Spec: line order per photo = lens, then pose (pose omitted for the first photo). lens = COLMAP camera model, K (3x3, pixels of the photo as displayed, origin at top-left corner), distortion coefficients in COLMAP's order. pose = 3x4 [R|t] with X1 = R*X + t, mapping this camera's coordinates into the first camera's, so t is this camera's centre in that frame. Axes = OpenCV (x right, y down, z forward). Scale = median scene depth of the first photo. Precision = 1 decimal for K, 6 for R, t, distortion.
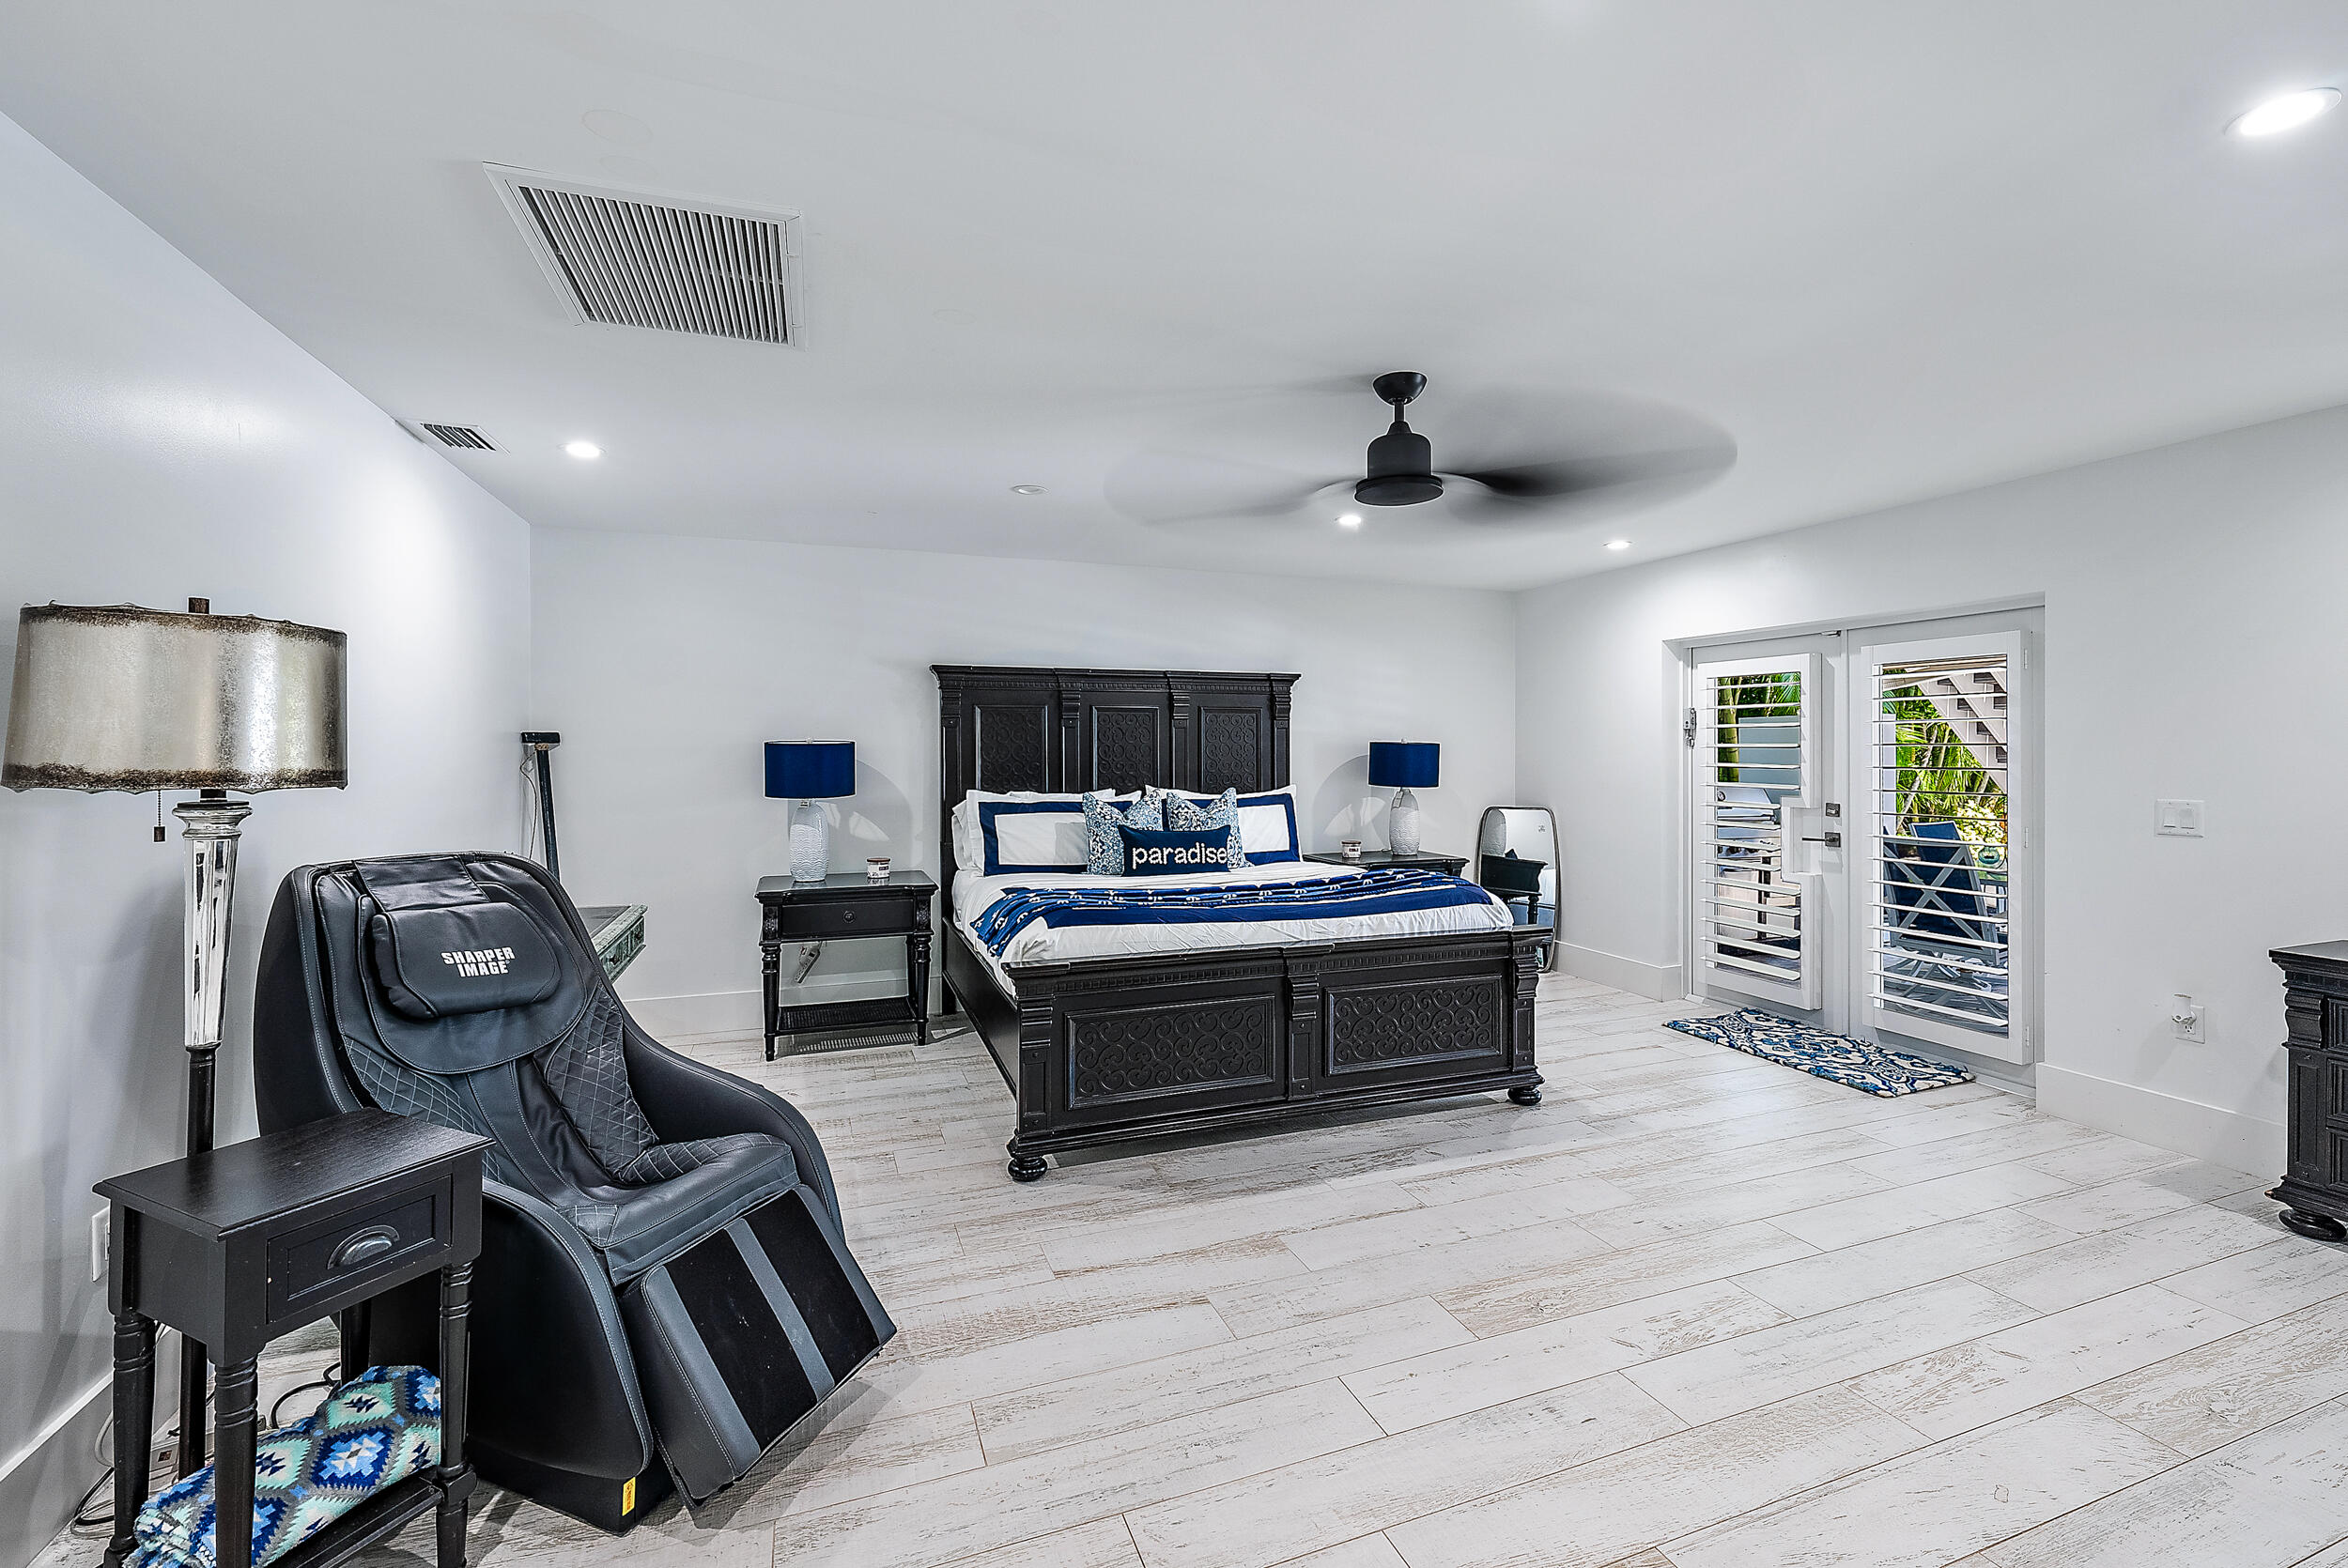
lens RADIAL K [[976.2, 0, 1172.9], [0, 976.2, 762.2], [0, 0, 1]] dist [-0.001567, 0.000519]
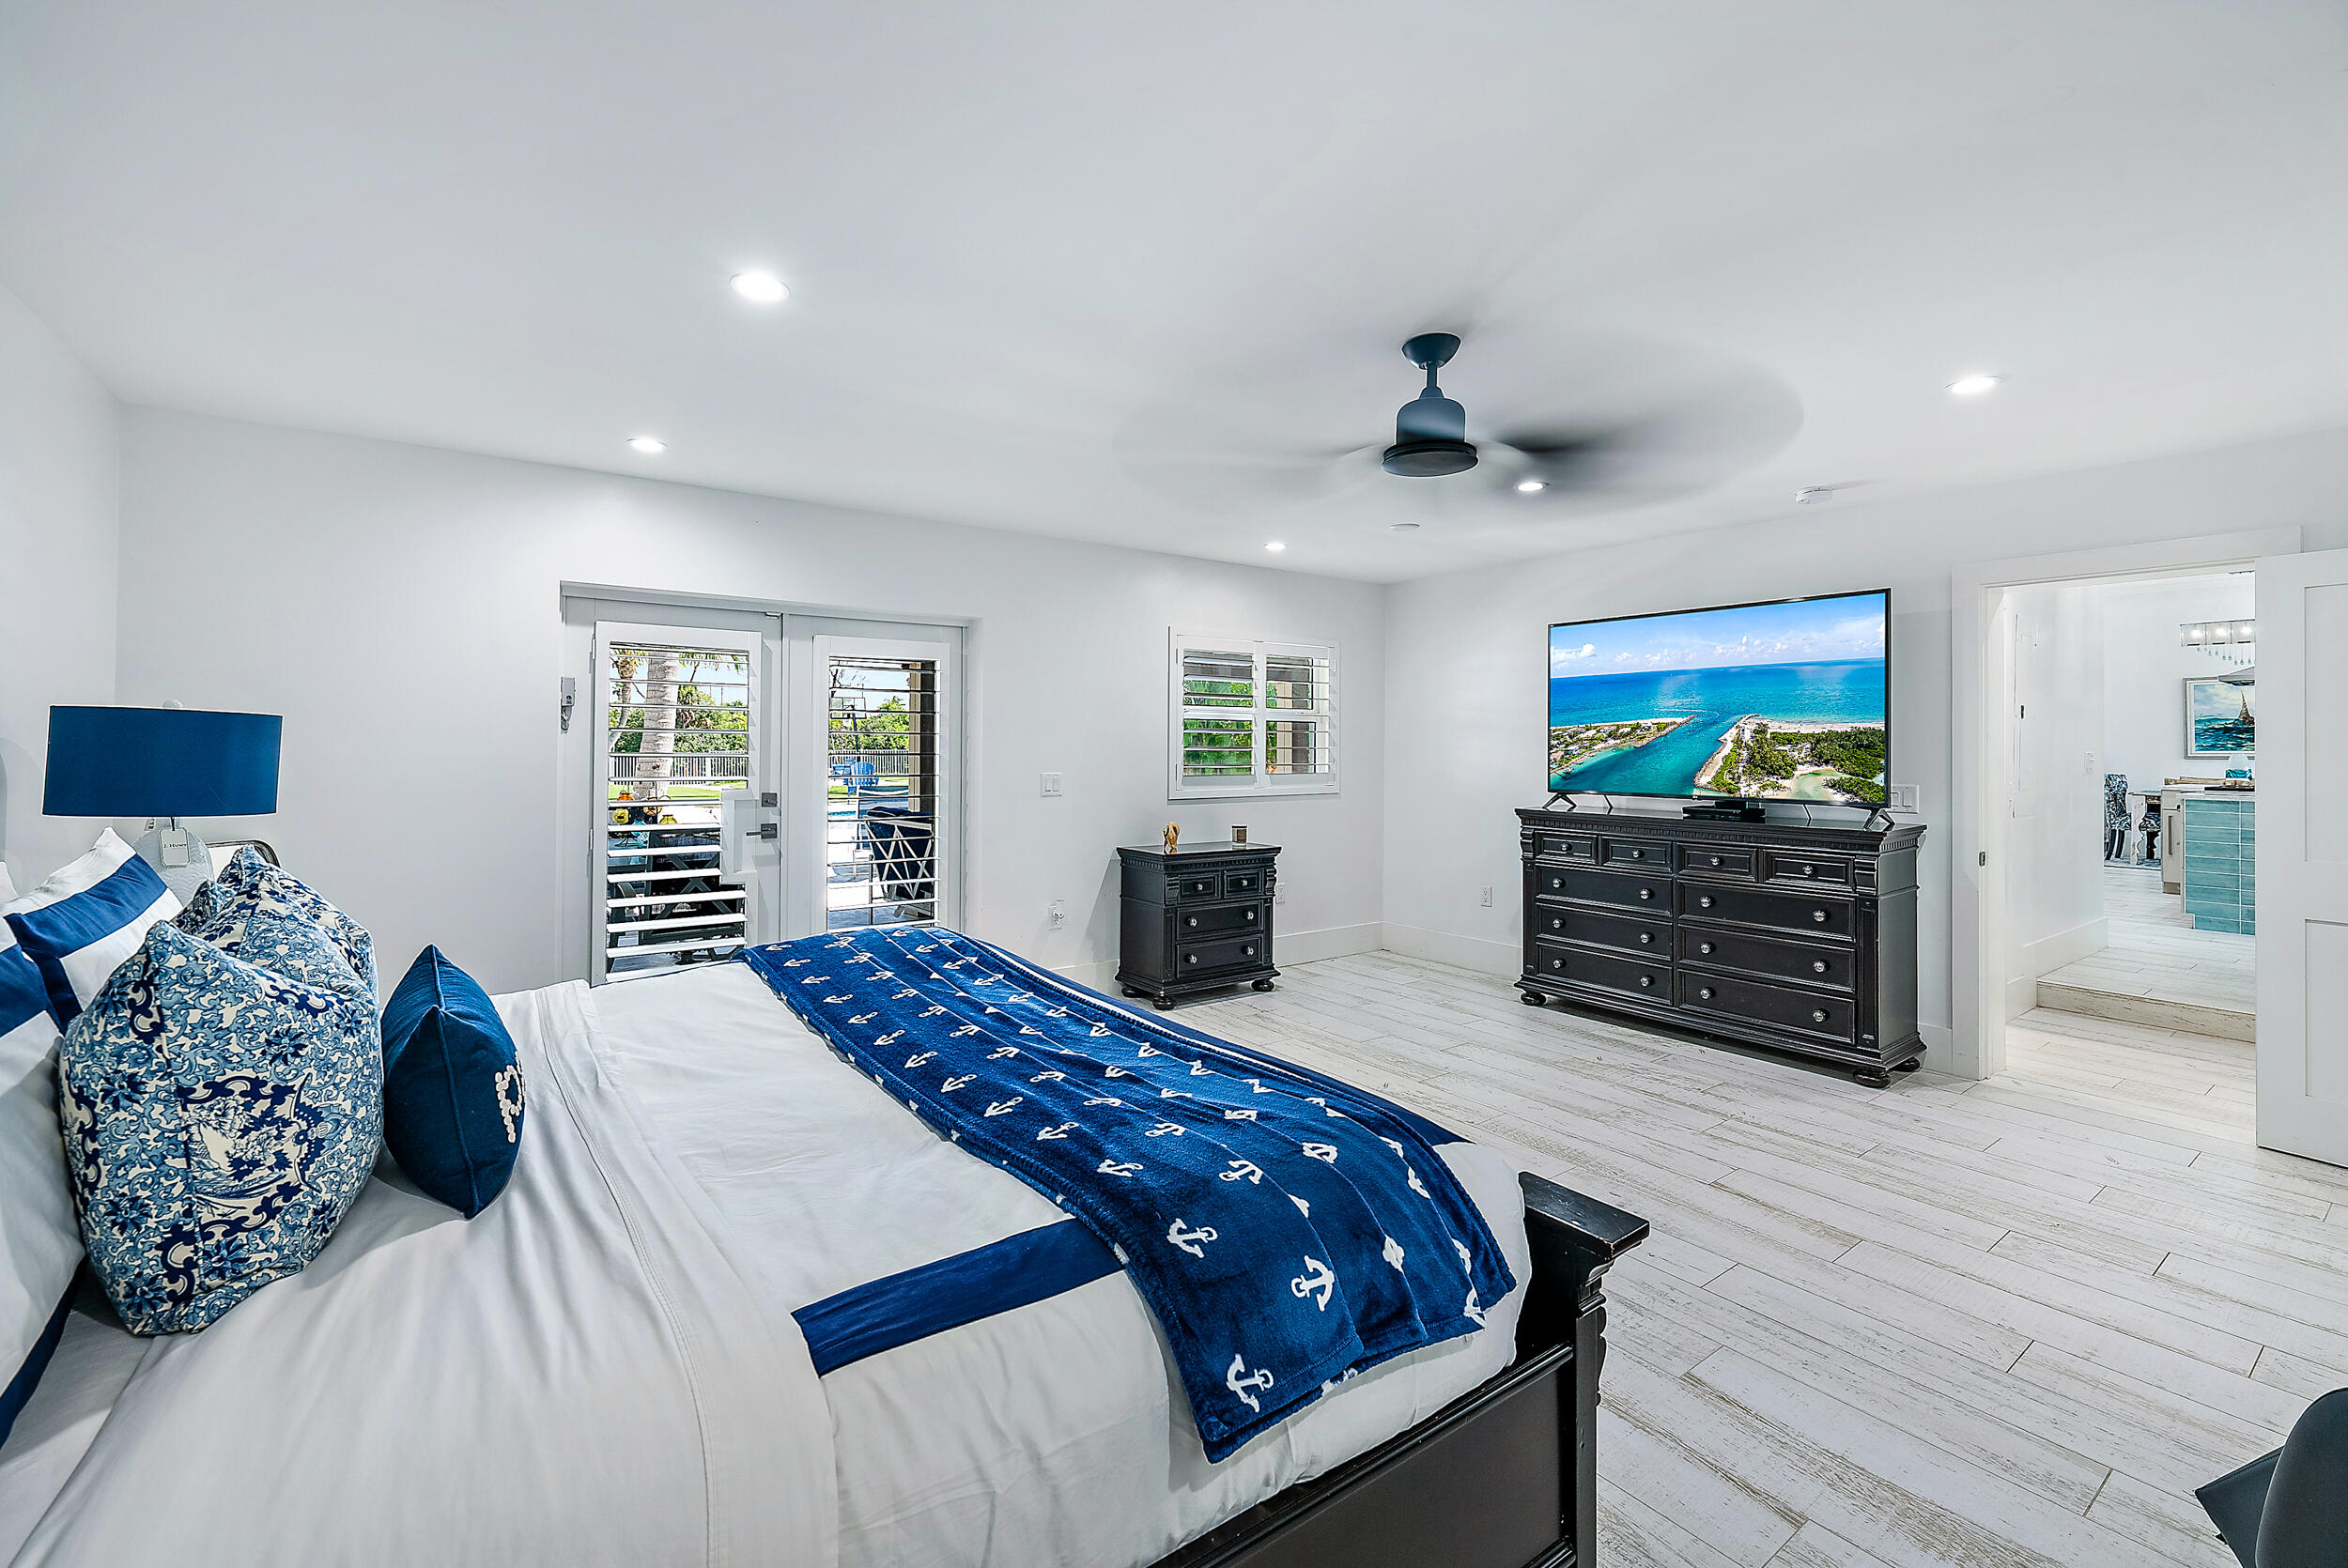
lens RADIAL K [[1019.5, 0, 1138.7], [0, 1019.5, 733.0], [0, 0, 1]] dist [0.000903, -0.000069]
pose [[-0.267855, 0.008459, 0.963422, -0.385316], [0.002828, 0.999964, -0.007994, -0.007692], [-0.963455, 0.000583, -0.267869, 0.923368]]
